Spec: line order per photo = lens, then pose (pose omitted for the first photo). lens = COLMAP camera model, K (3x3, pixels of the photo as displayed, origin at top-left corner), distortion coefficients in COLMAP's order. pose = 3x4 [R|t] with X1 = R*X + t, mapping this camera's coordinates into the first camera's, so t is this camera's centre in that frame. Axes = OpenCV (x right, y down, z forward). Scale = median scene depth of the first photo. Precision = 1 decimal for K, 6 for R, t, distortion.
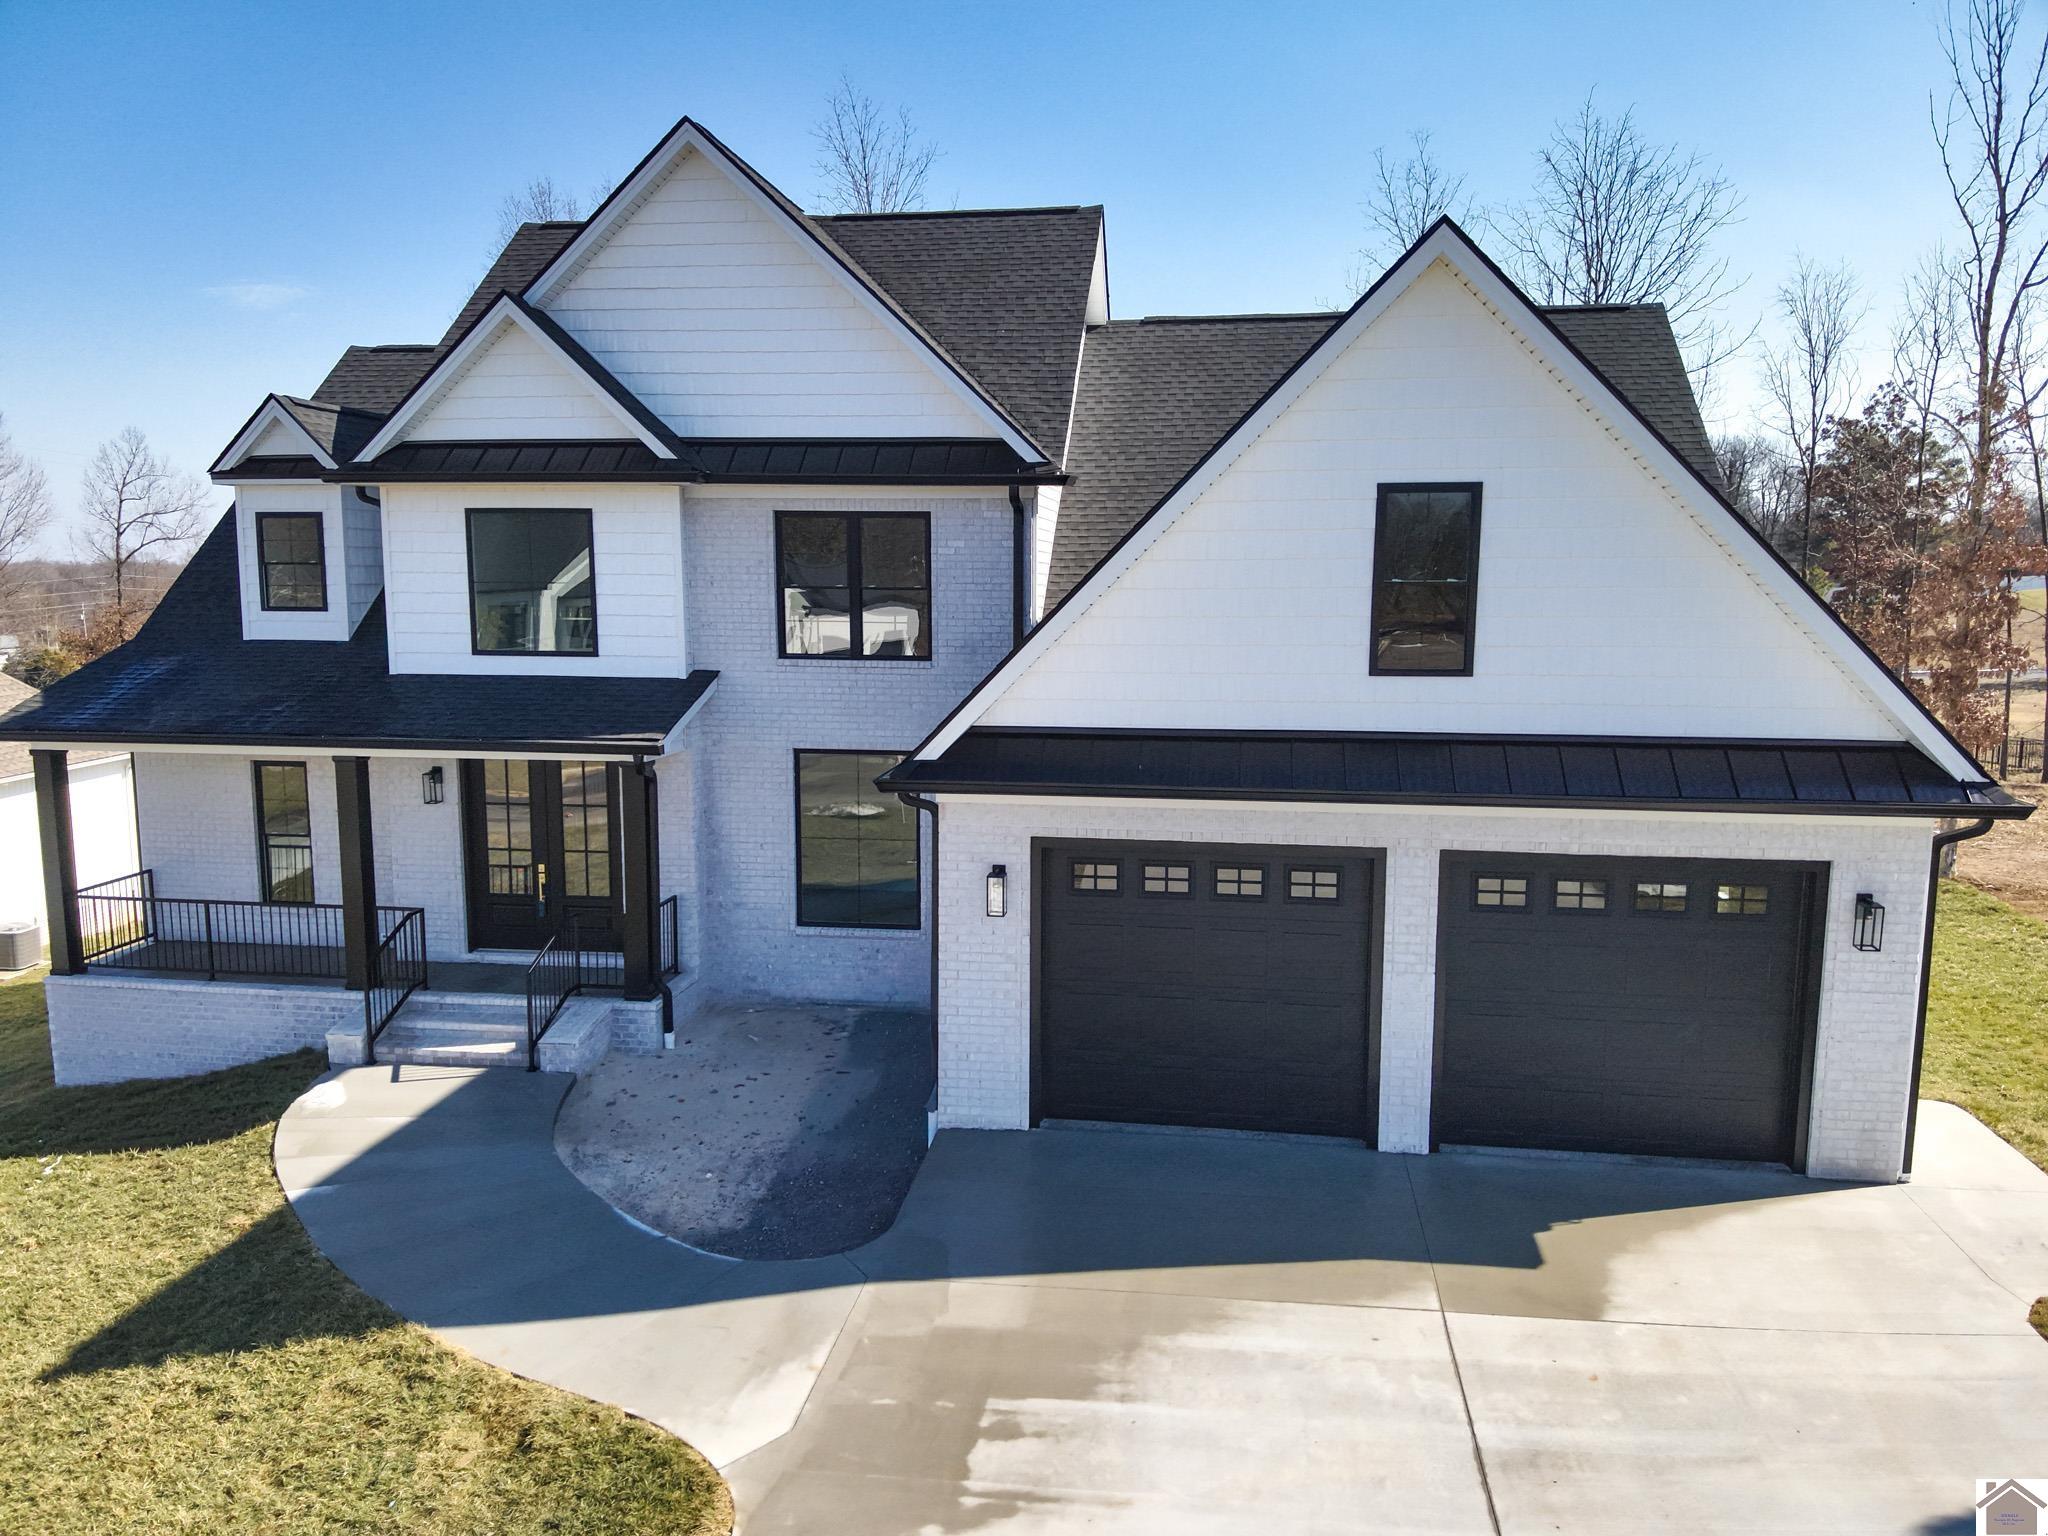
lens RADIAL K [[1646.2, 0, 1051.8], [0, 1646.2, 715.5], [0, 0, 1]] dist [-0.004865, -0.043515]
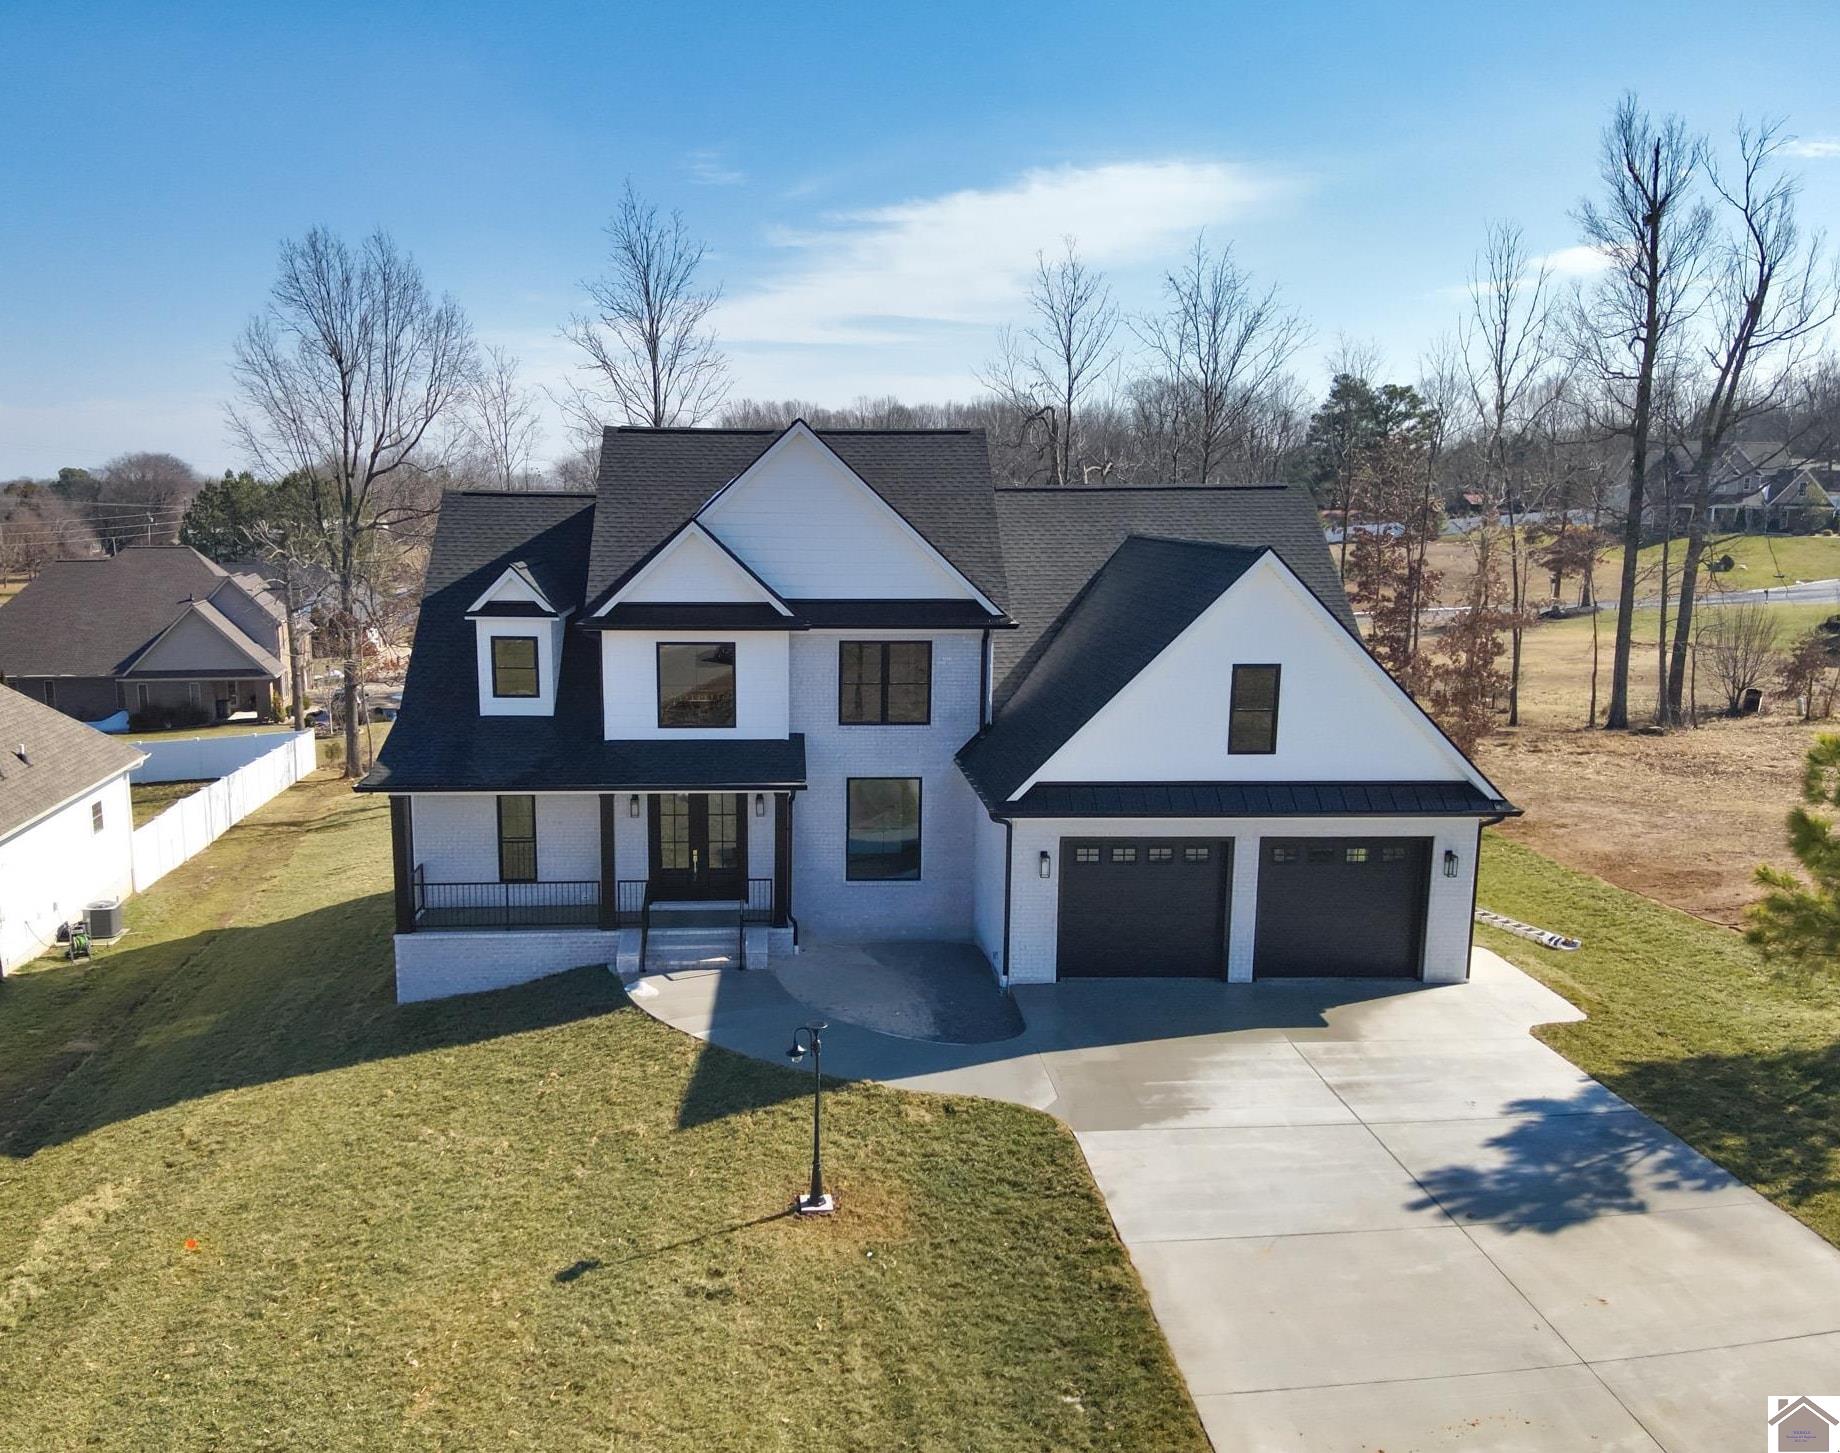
lens RADIAL K [[1552.1, 0, 921.2], [0, 1552.1, 724.2], [0, 0, 1]] dist [0.041335, 0.004040]
pose [[0.981715, -0.024618, 0.188758, -0.429840], [0.014427, 0.998372, 0.055176, -0.136837], [-0.189809, -0.051444, 0.980472, -0.659267]]
